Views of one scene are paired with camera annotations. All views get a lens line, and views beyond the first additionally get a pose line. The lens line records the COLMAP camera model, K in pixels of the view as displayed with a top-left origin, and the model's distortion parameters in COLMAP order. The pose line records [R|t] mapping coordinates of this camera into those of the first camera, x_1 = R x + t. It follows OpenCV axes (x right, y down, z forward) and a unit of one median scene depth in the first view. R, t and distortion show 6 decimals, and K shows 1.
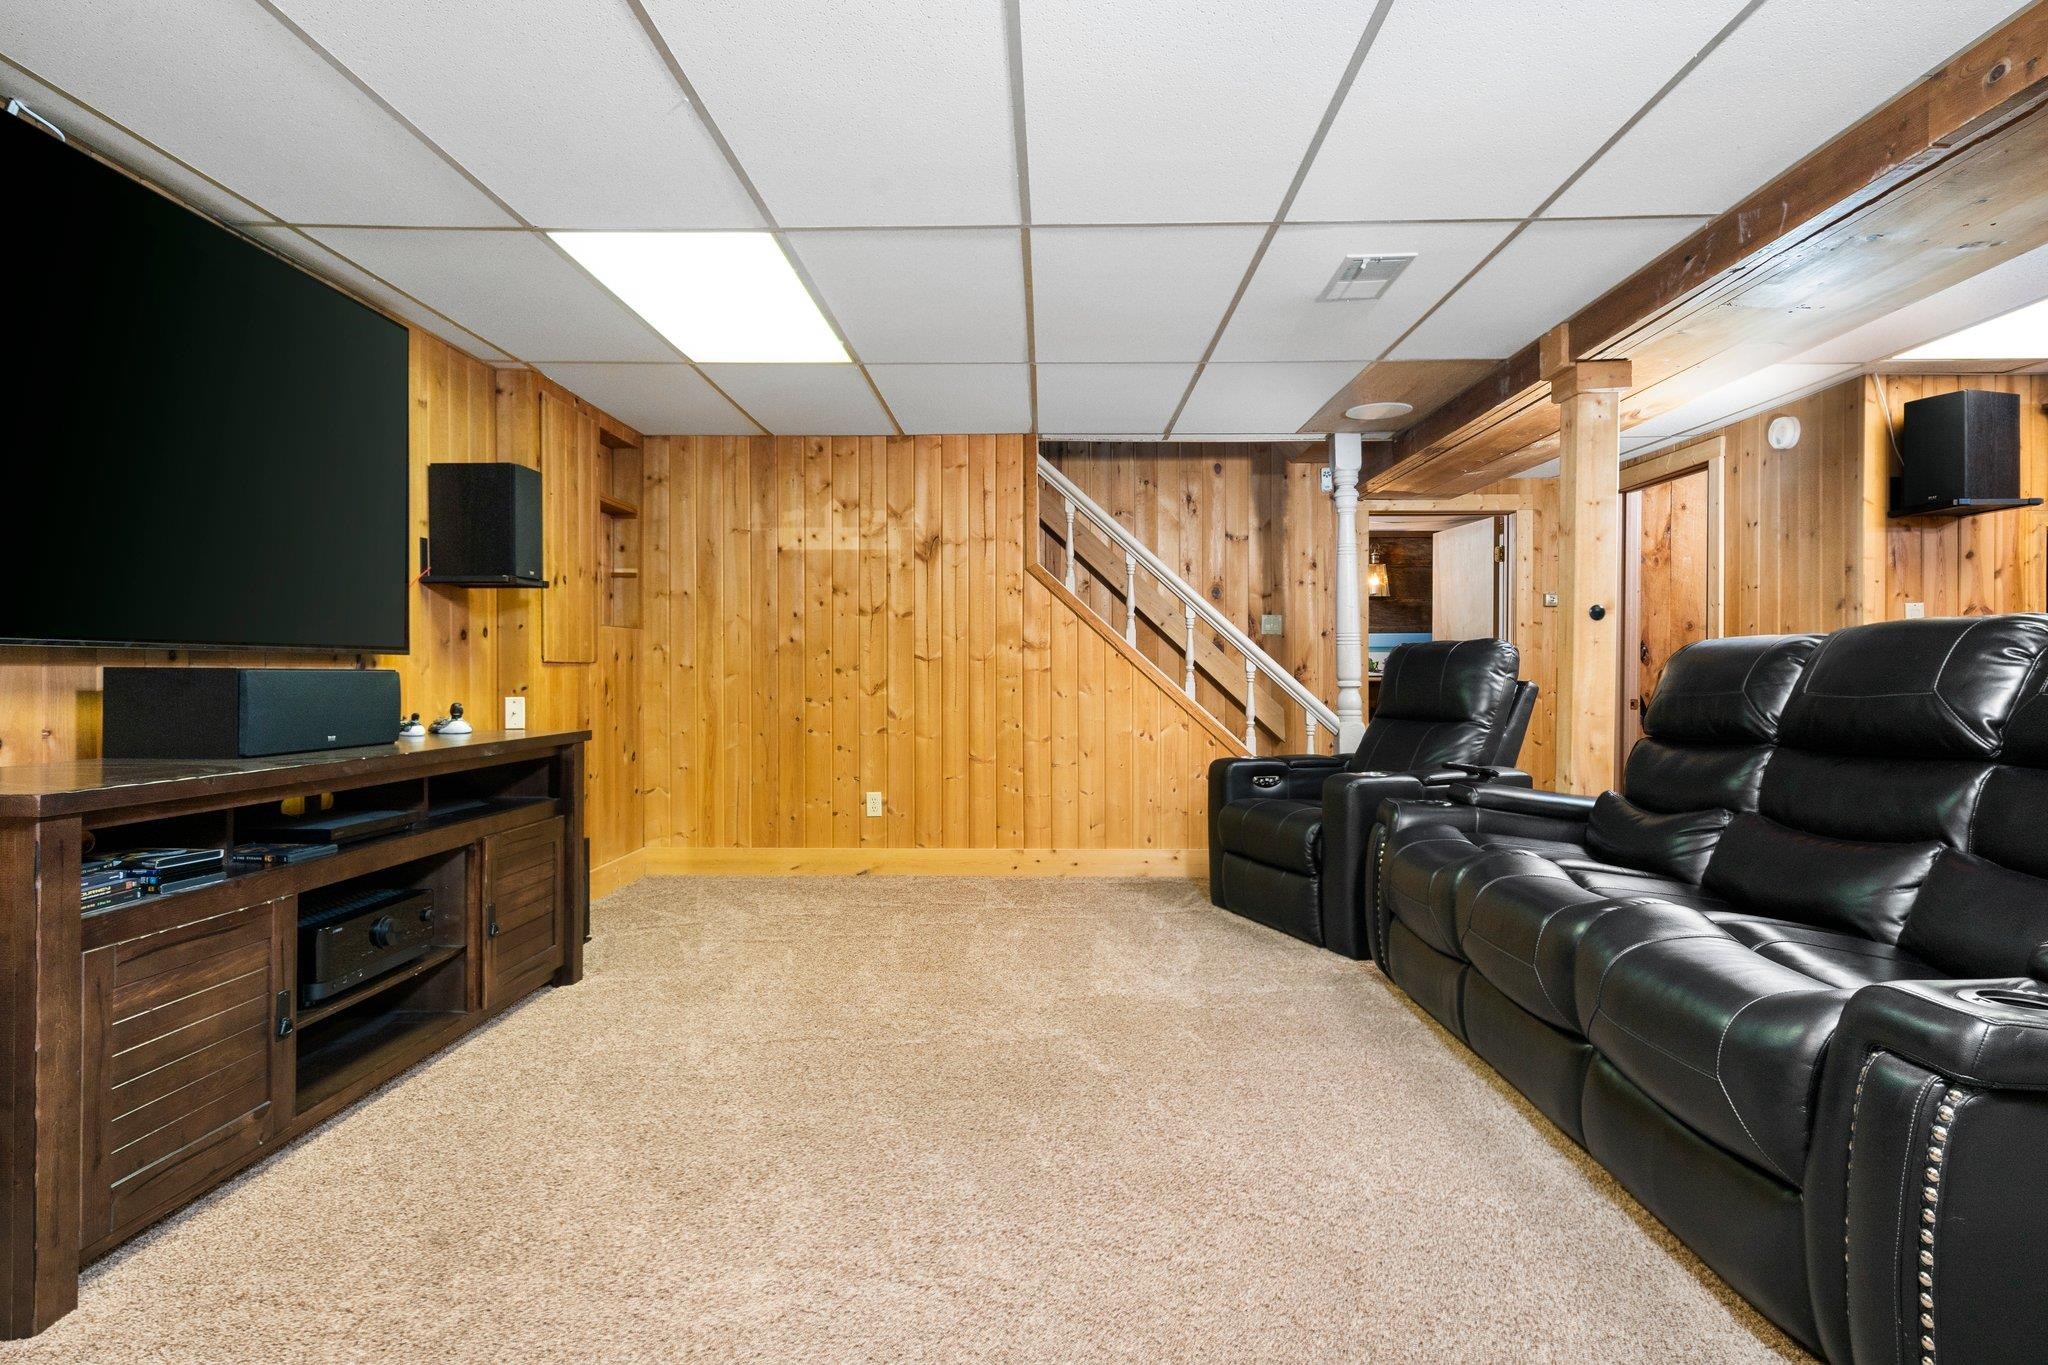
lens RADIAL K [[1096.3, 0, 1026.6], [0, 1096.3, 673.9], [0, 0, 1]] dist [0.001180, 0.000206]
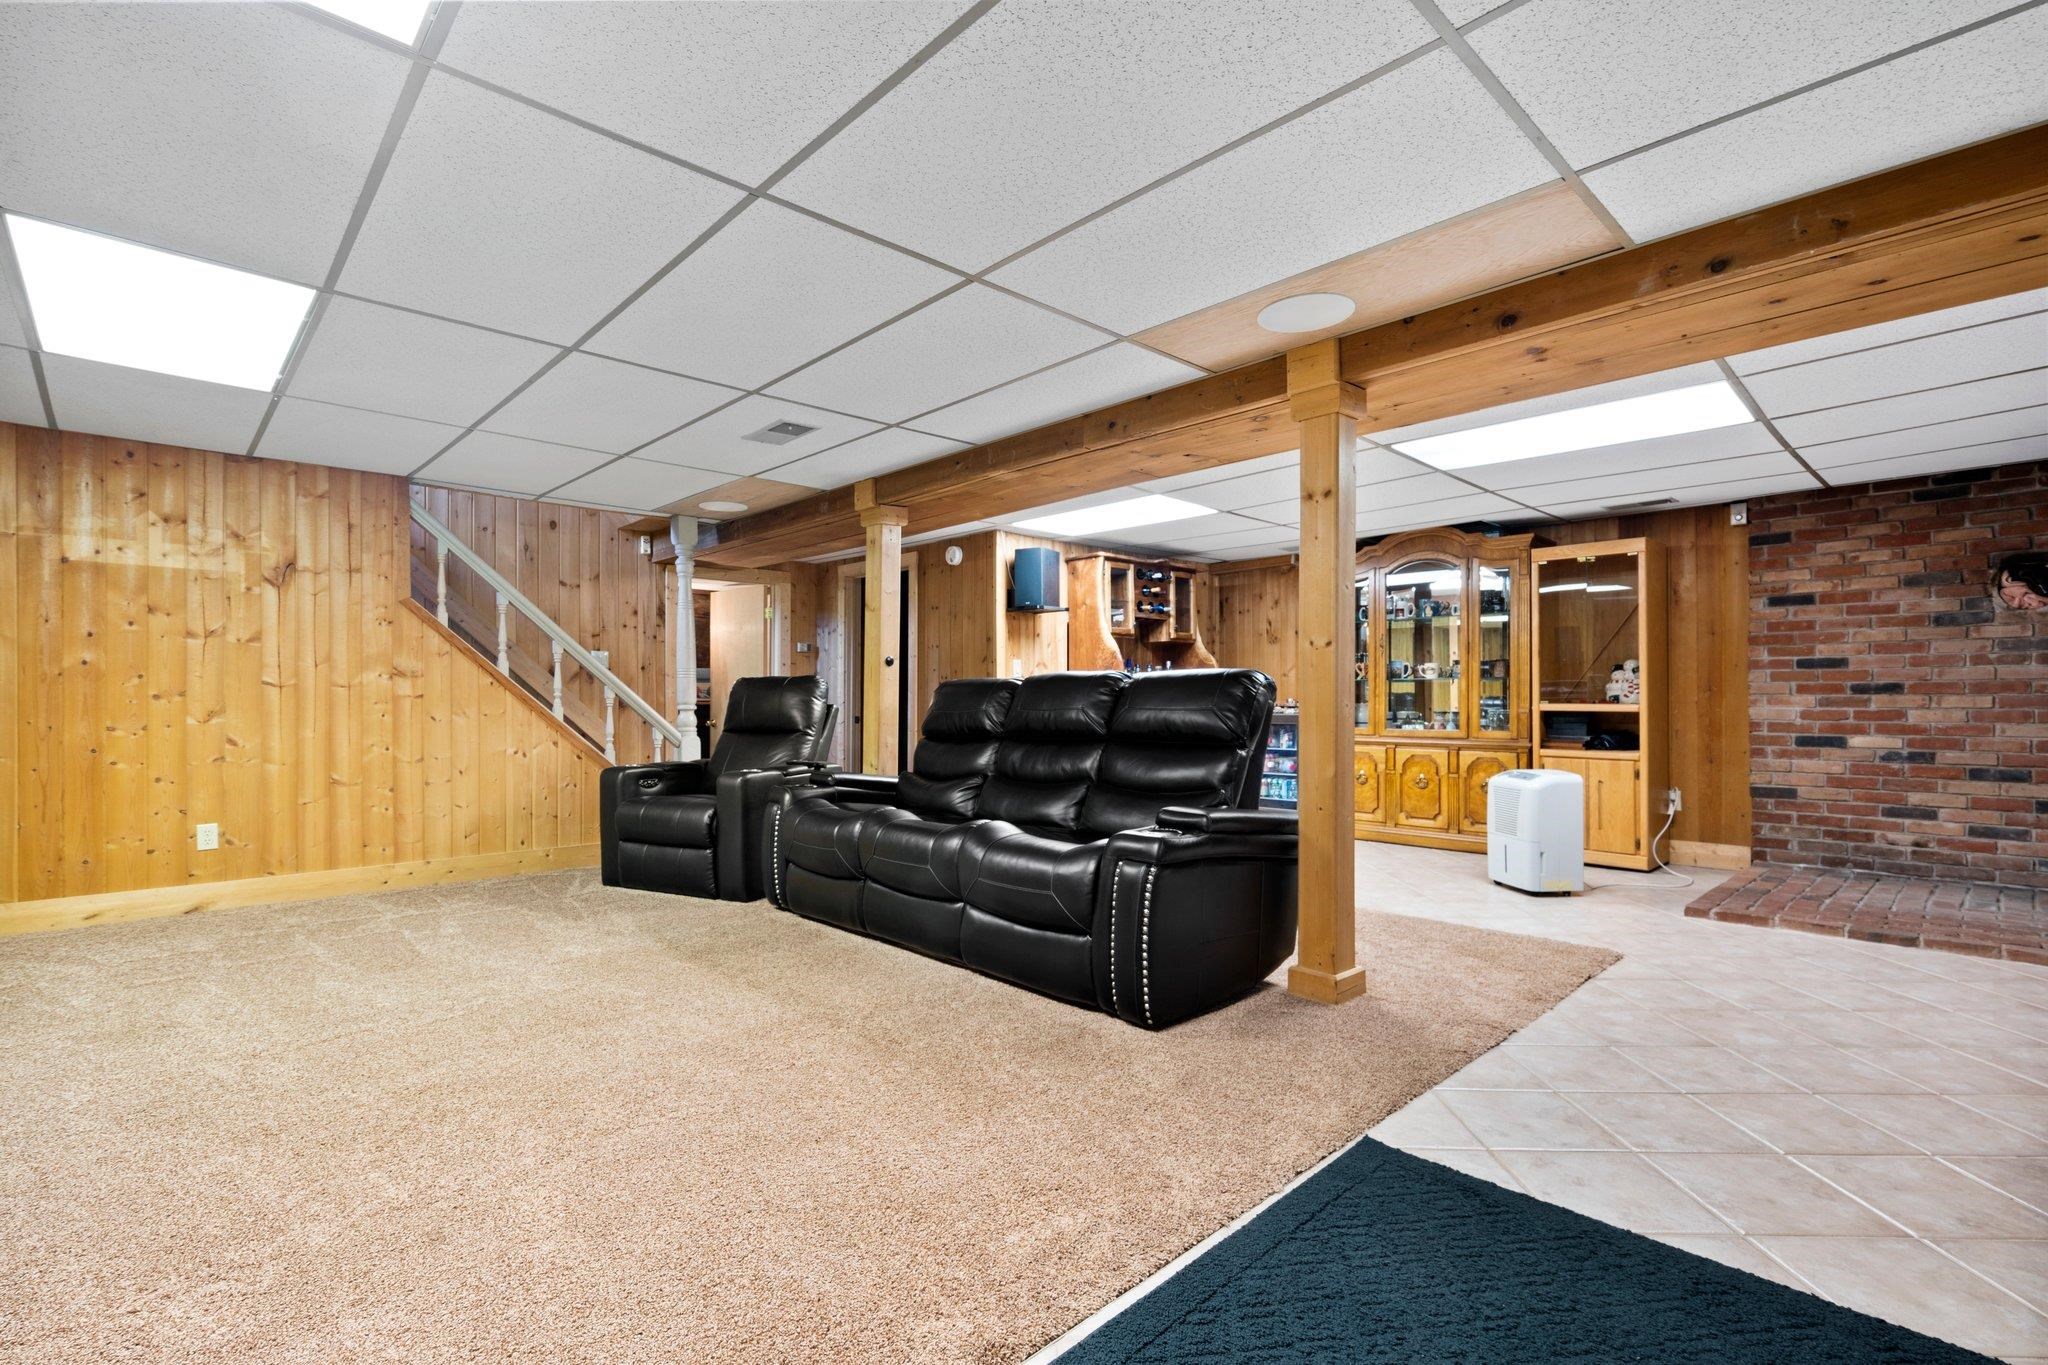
lens RADIAL K [[943.7, 0, 1001.8], [0, 943.7, 700.0], [0, 0, 1]] dist [-0.001128, 0.000246]
pose [[0.719171, -0.000391, 0.694833, -0.215727], [0.000156, 1.000000, 0.000402, -0.000300], [-0.694833, -0.000180, 0.719171, -0.072066]]
